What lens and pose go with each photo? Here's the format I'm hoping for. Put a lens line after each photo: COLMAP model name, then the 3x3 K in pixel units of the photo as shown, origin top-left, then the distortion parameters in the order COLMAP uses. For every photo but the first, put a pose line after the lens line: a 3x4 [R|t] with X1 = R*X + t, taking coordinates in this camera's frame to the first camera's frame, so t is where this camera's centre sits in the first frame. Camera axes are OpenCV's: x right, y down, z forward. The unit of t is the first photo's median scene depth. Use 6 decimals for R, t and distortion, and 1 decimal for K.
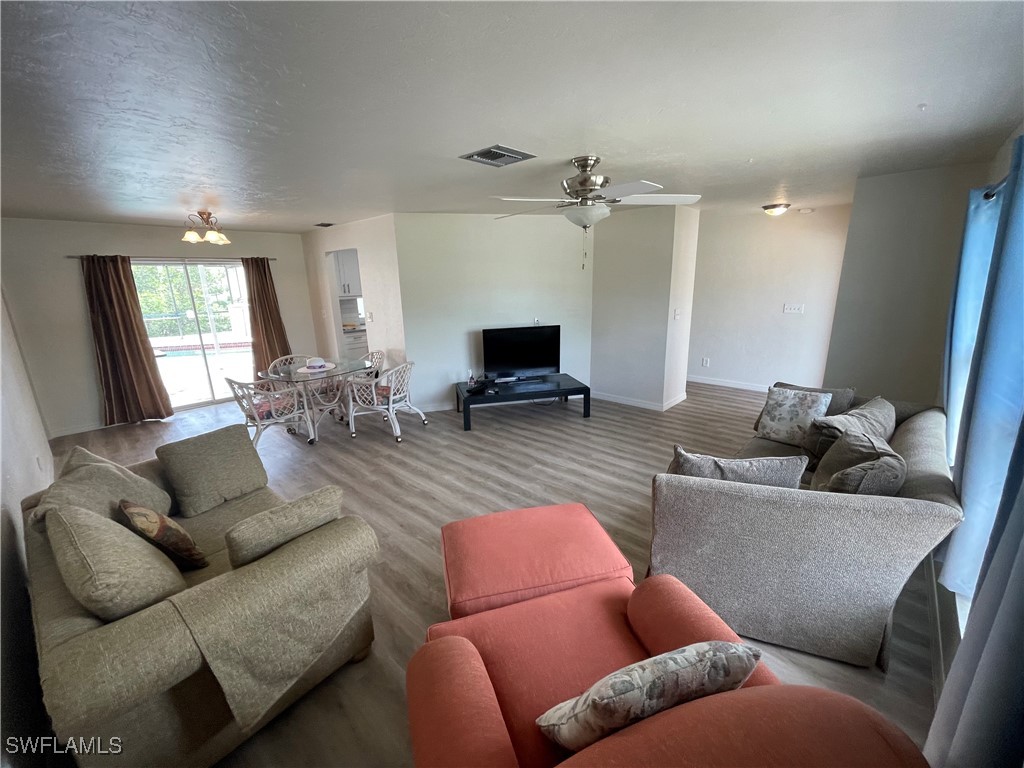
lens RADIAL K [[413.7, 0, 512.8], [0, 413.7, 386.7], [0, 0, 1]] dist [0.010059, 0.000378]
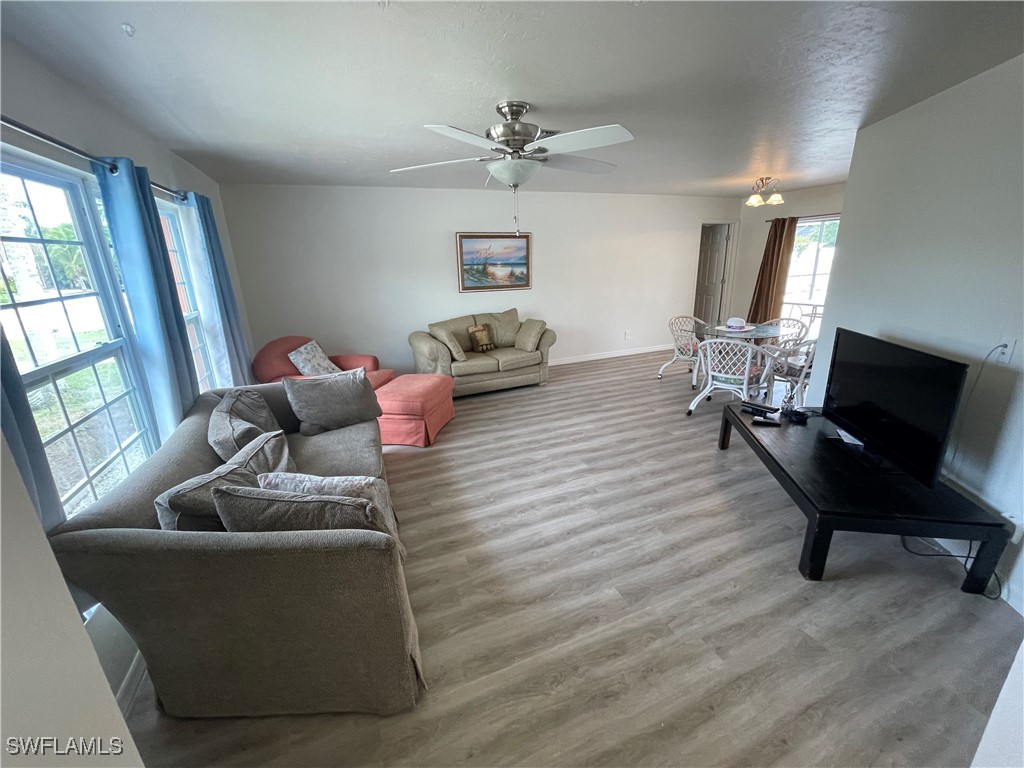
lens RADIAL K [[413.7, 0, 512.3], [0, 413.7, 379.6], [0, 0, 1]] dist [0.010059, 0.000378]
pose [[-0.416799, 0.298447, -0.858608, 0.781391], [-0.186867, 0.896258, 0.402246, -0.281591], [0.889584, 0.328102, -0.317789, 1.042149]]
